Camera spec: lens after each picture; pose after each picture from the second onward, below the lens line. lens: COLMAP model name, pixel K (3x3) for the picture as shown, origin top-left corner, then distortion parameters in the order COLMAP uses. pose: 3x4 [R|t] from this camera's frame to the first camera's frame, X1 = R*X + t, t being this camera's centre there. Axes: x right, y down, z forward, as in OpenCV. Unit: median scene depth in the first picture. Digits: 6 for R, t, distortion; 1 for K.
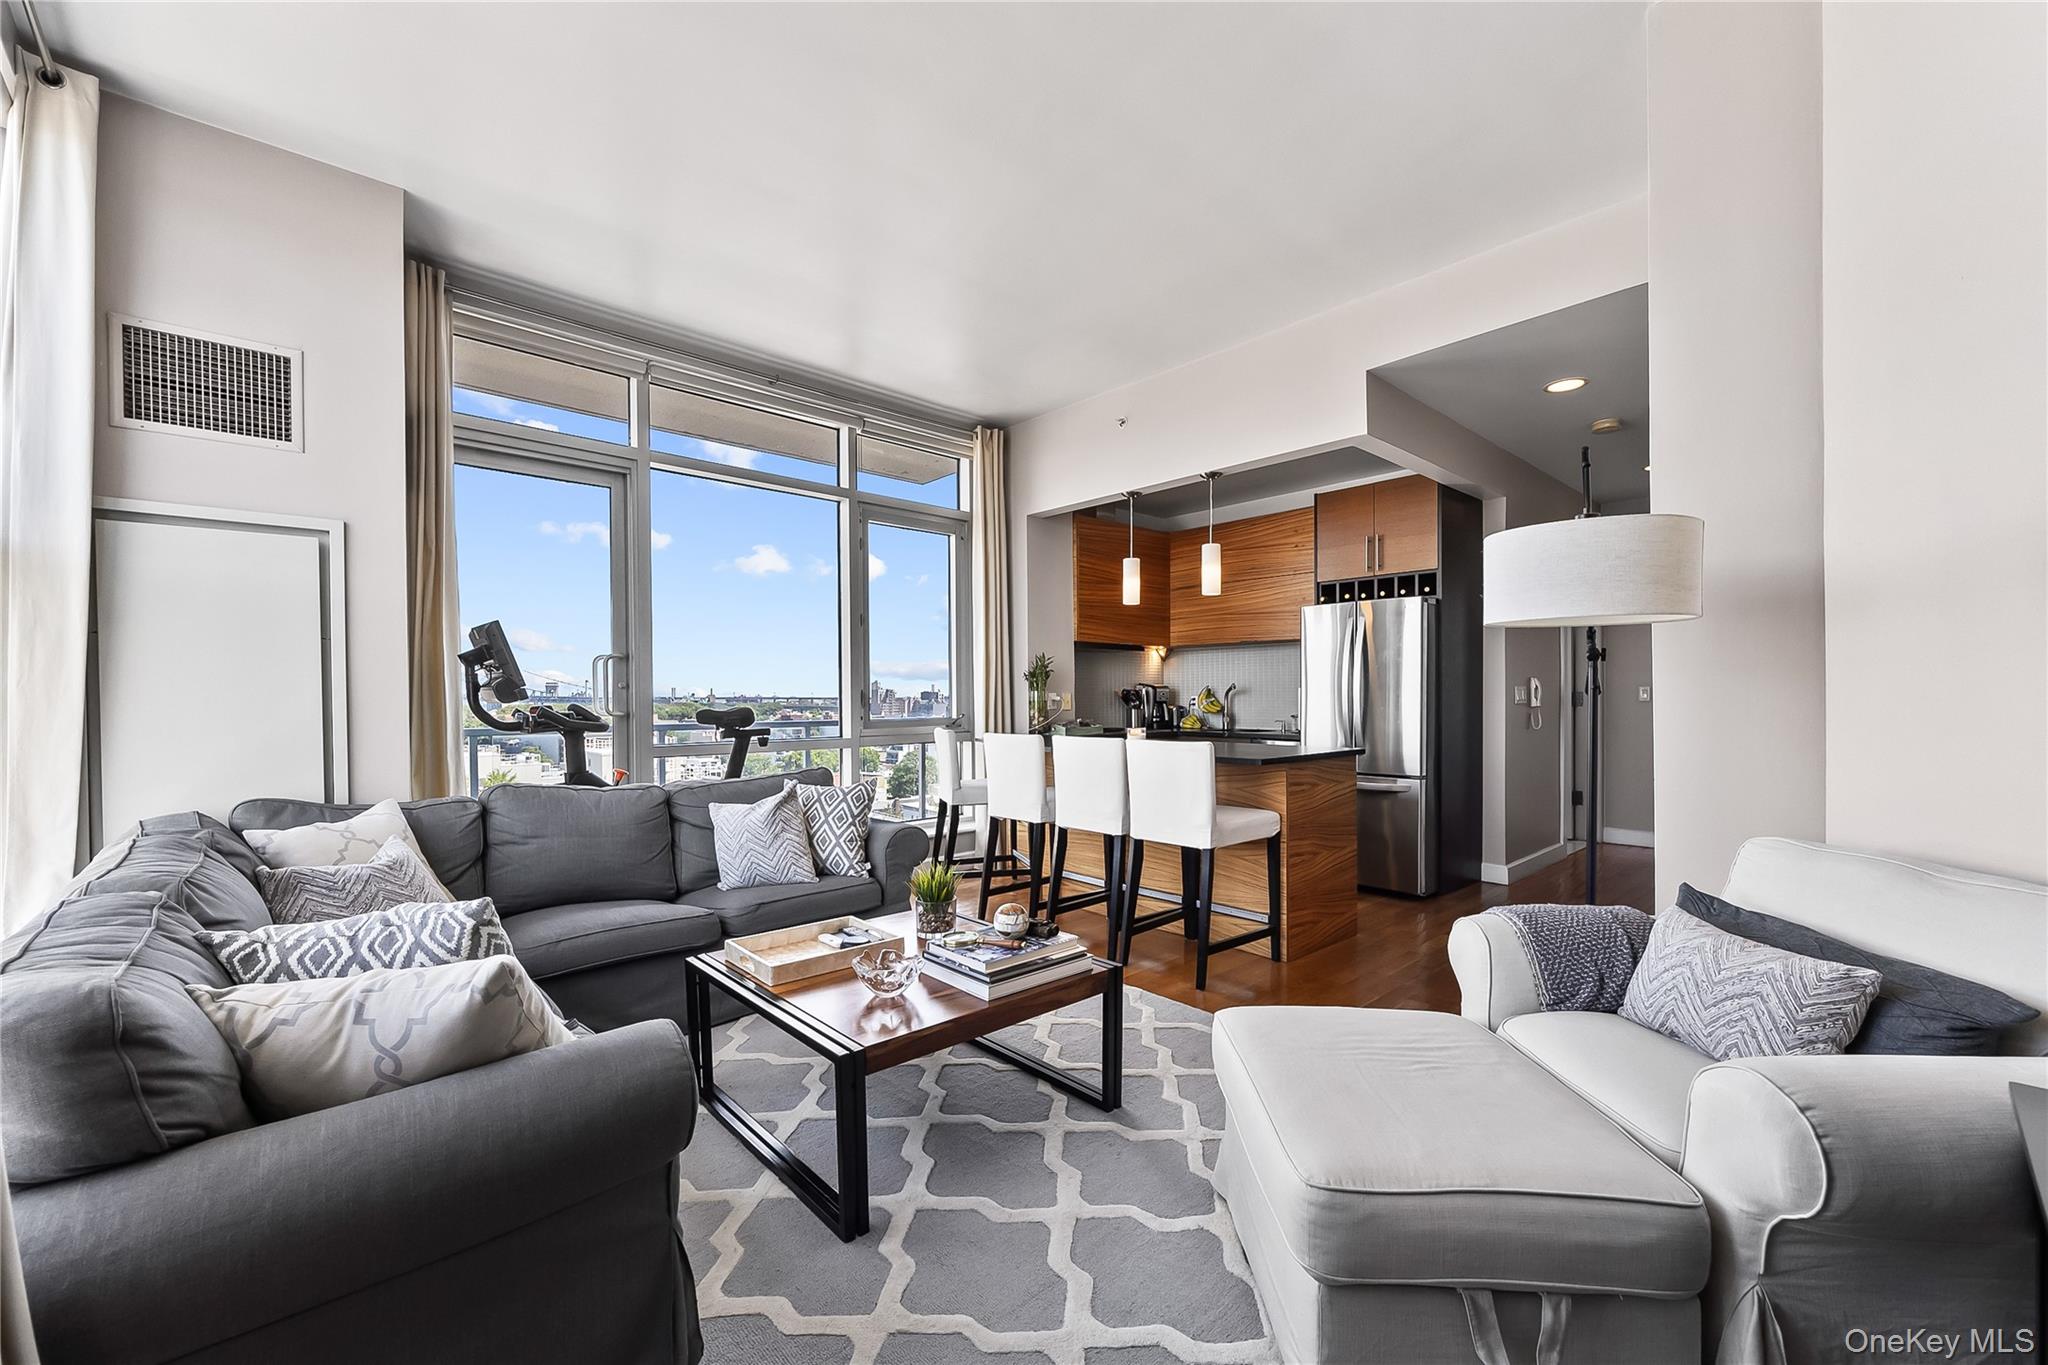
lens RADIAL K [[820.0, 0, 1029.1], [0, 820.0, 696.2], [0, 0, 1]] dist [-0.000721, -0.000009]
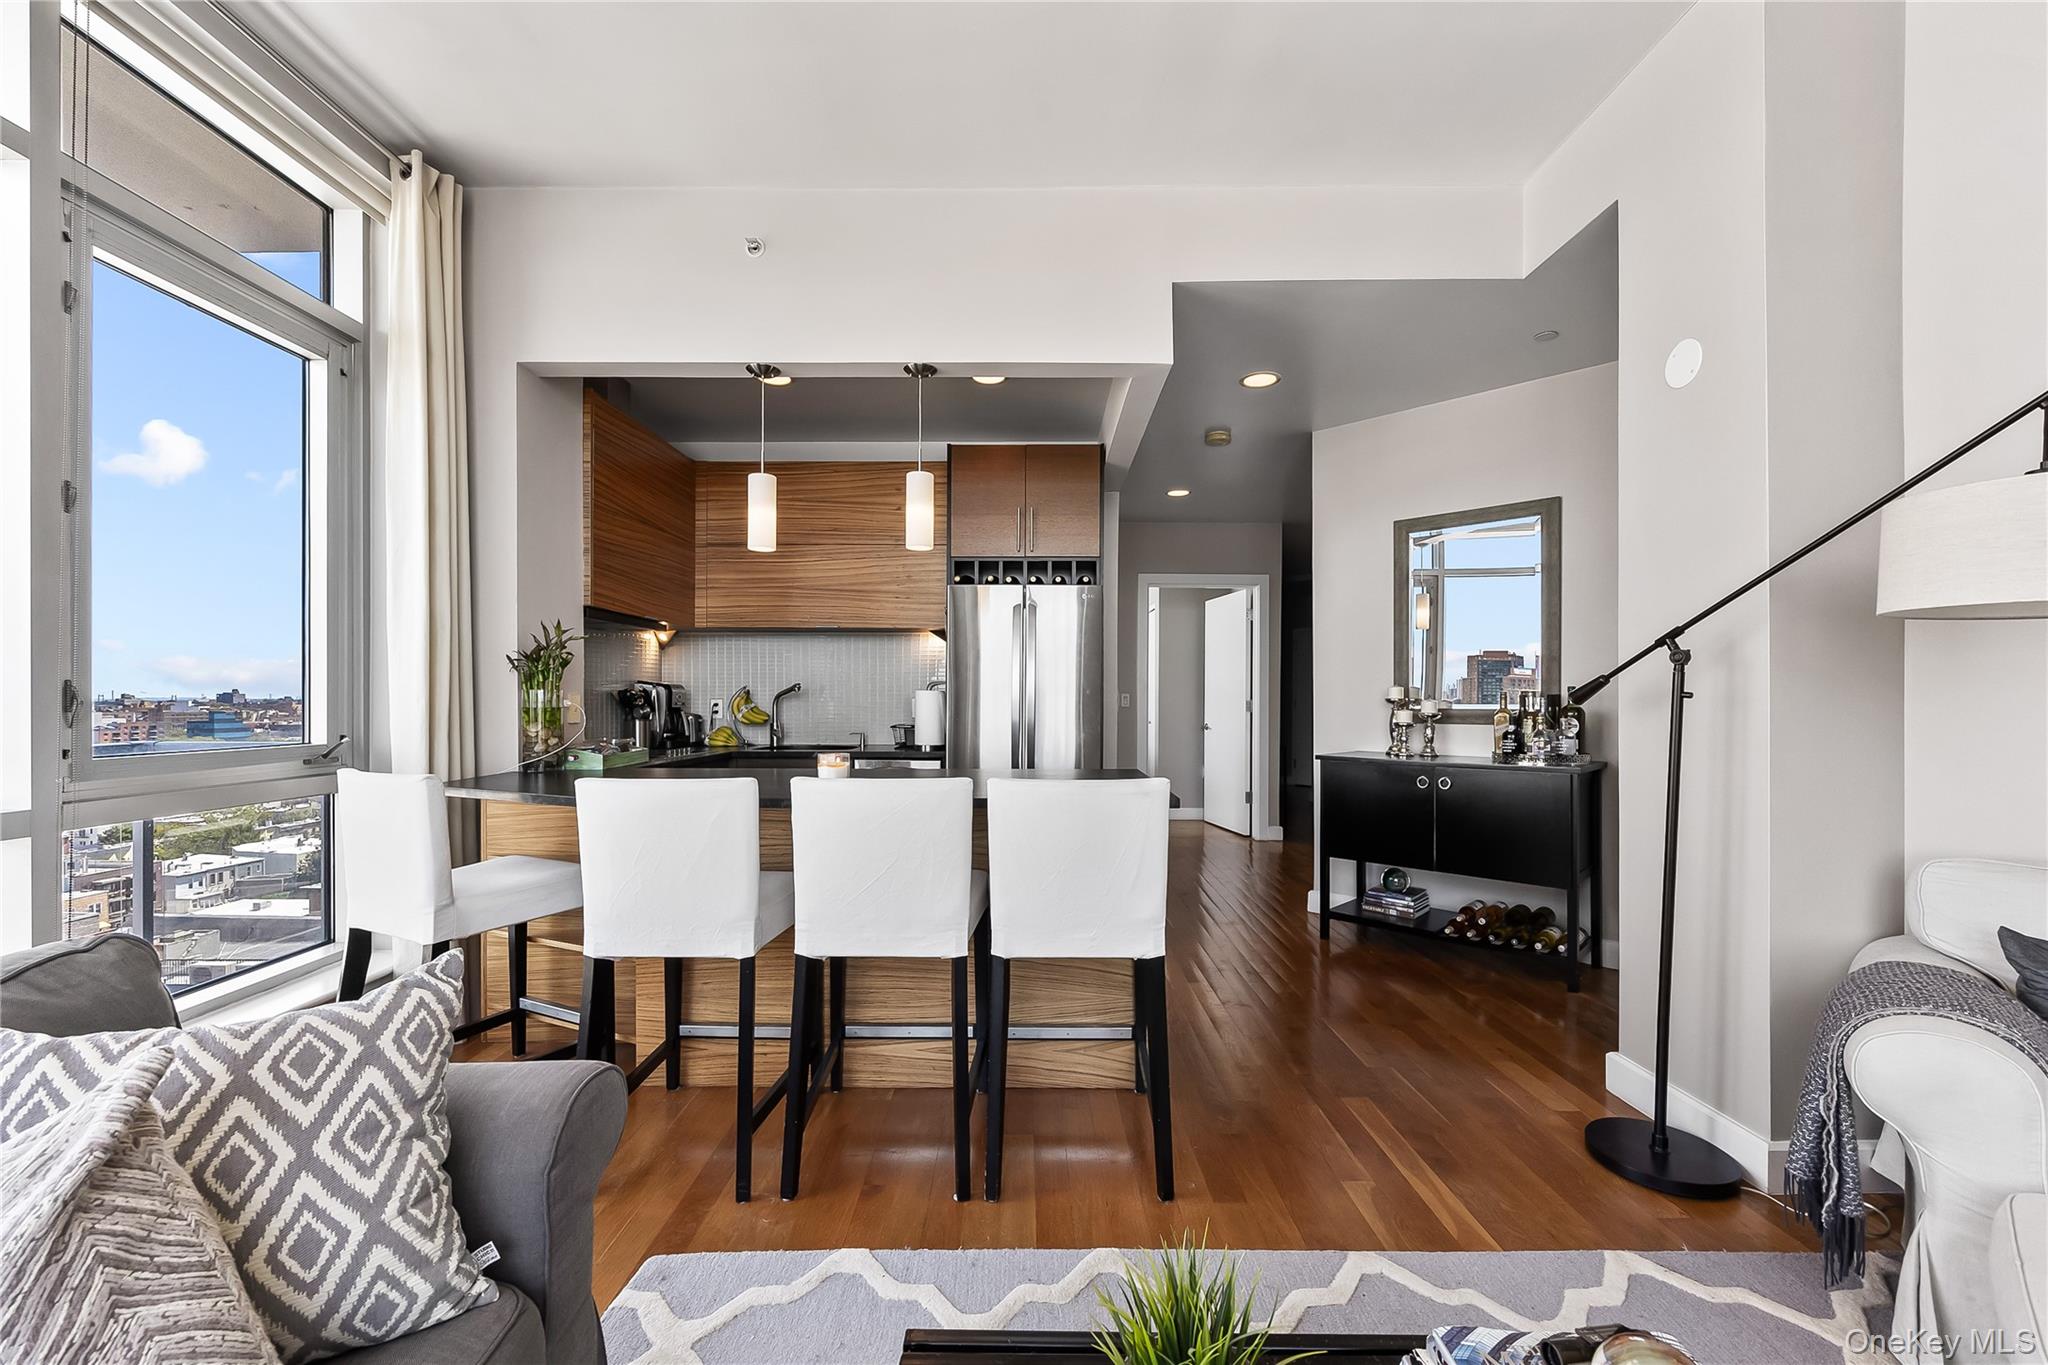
lens RADIAL K [[832.6, 0, 1043.2], [0, 832.6, 698.6], [0, 0, 1]] dist [-0.000223, 0.000049]
pose [[0.672260, 0.007029, 0.740282, -0.190399], [-0.005189, 0.999975, -0.004782, 0.000847], [-0.740297, -0.000626, 0.672280, 0.423580]]
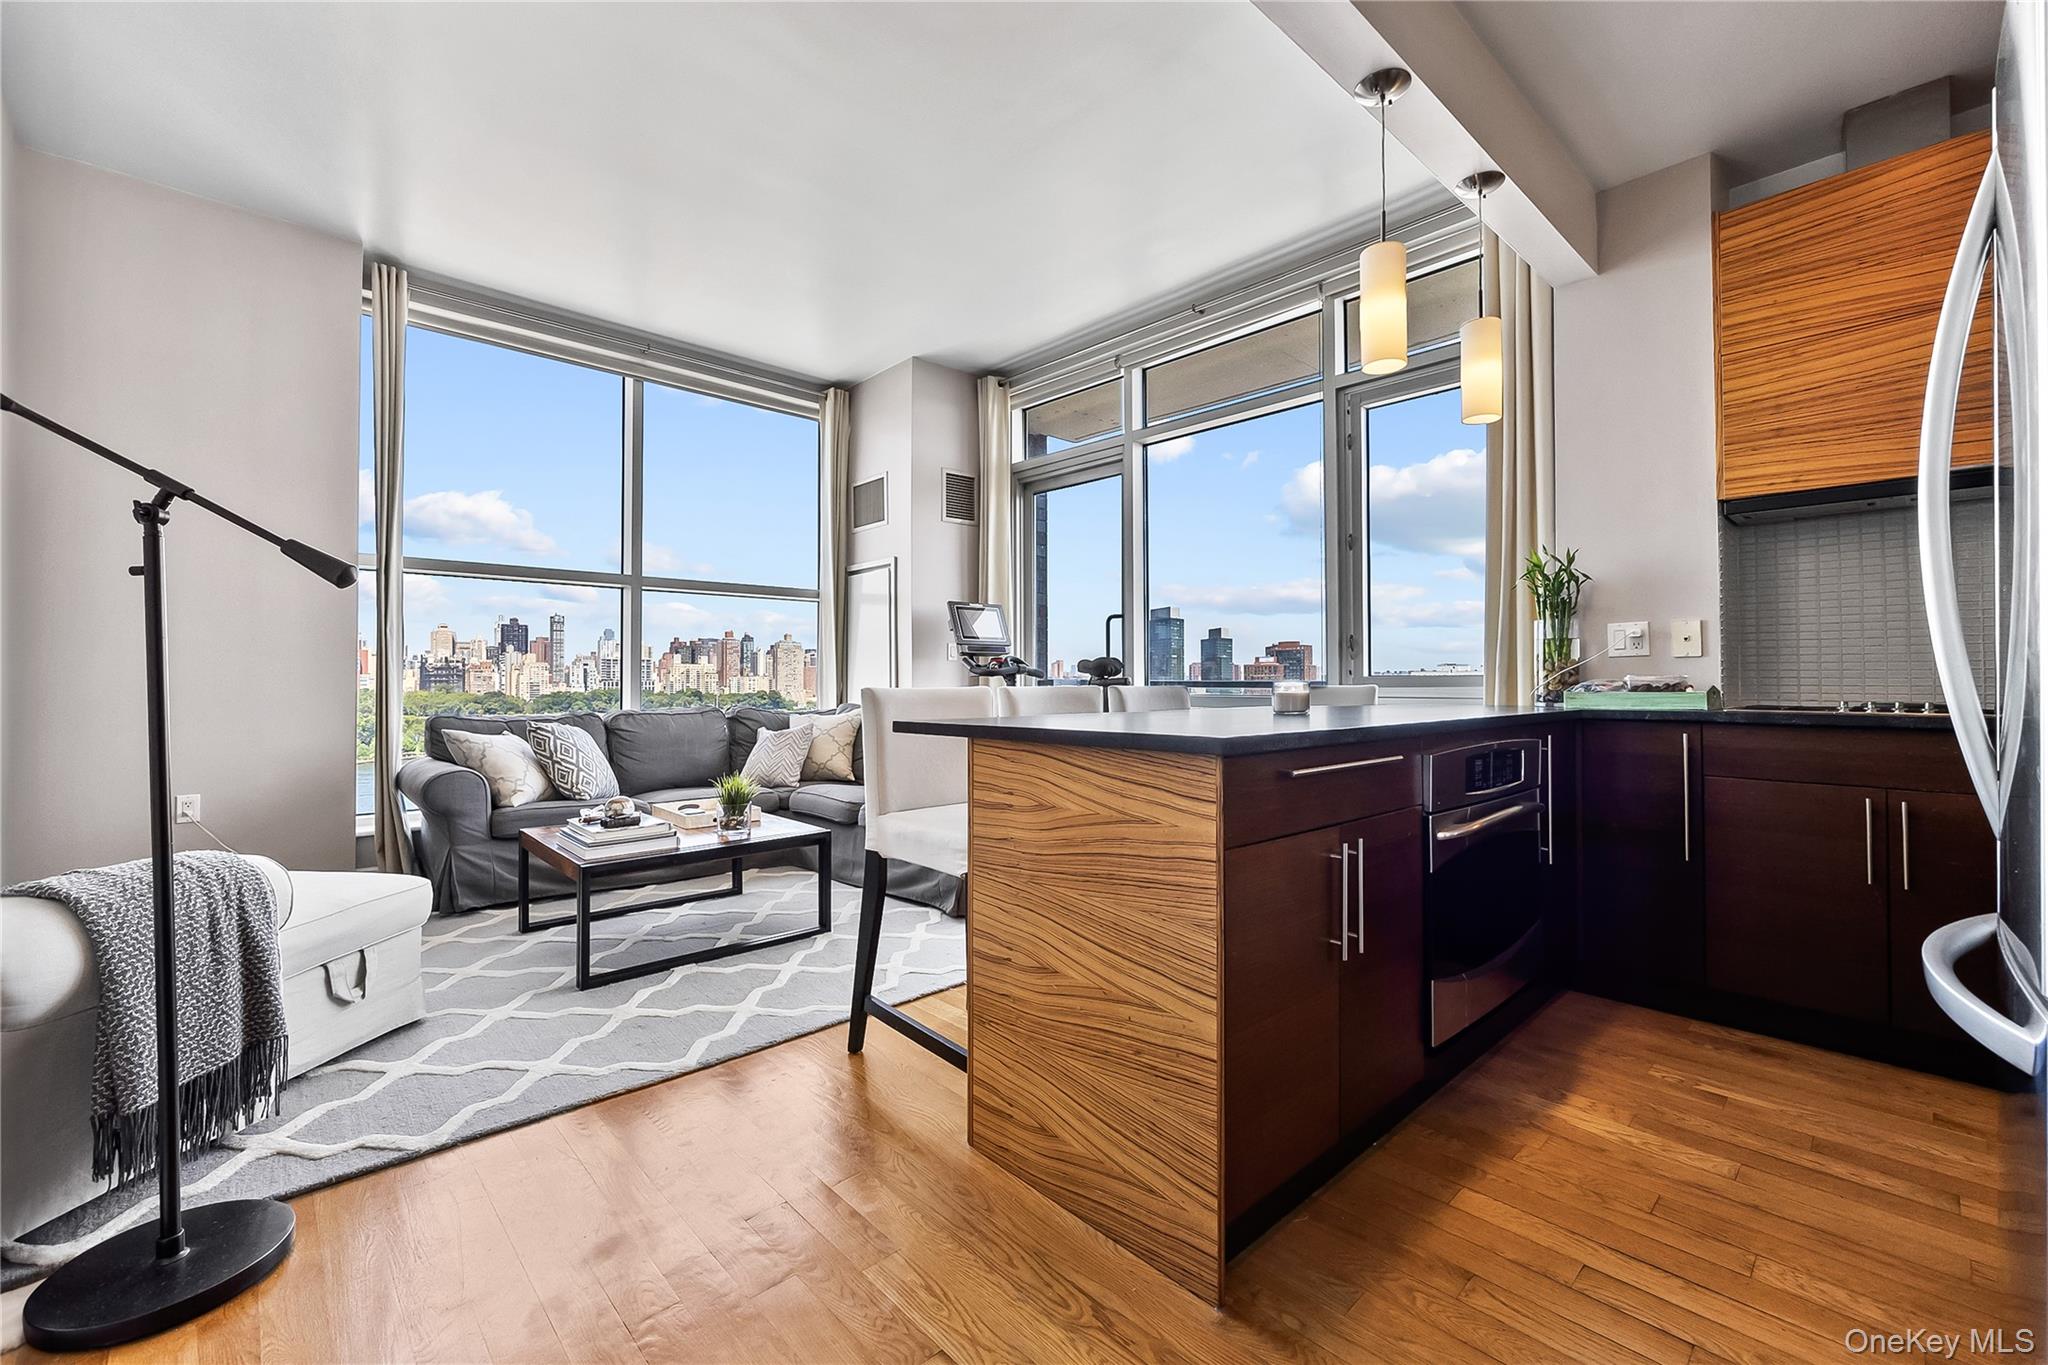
lens RADIAL K [[837.2, 0, 1042.7], [0, 837.2, 669.9], [0, 0, 1]] dist [0.000992, 0.000132]
pose [[0.016804, -0.008117, -0.999826, 0.588403], [0.001600, 0.999966, -0.008091, 0.031578], [0.999858, -0.001464, 0.016816, 0.739924]]
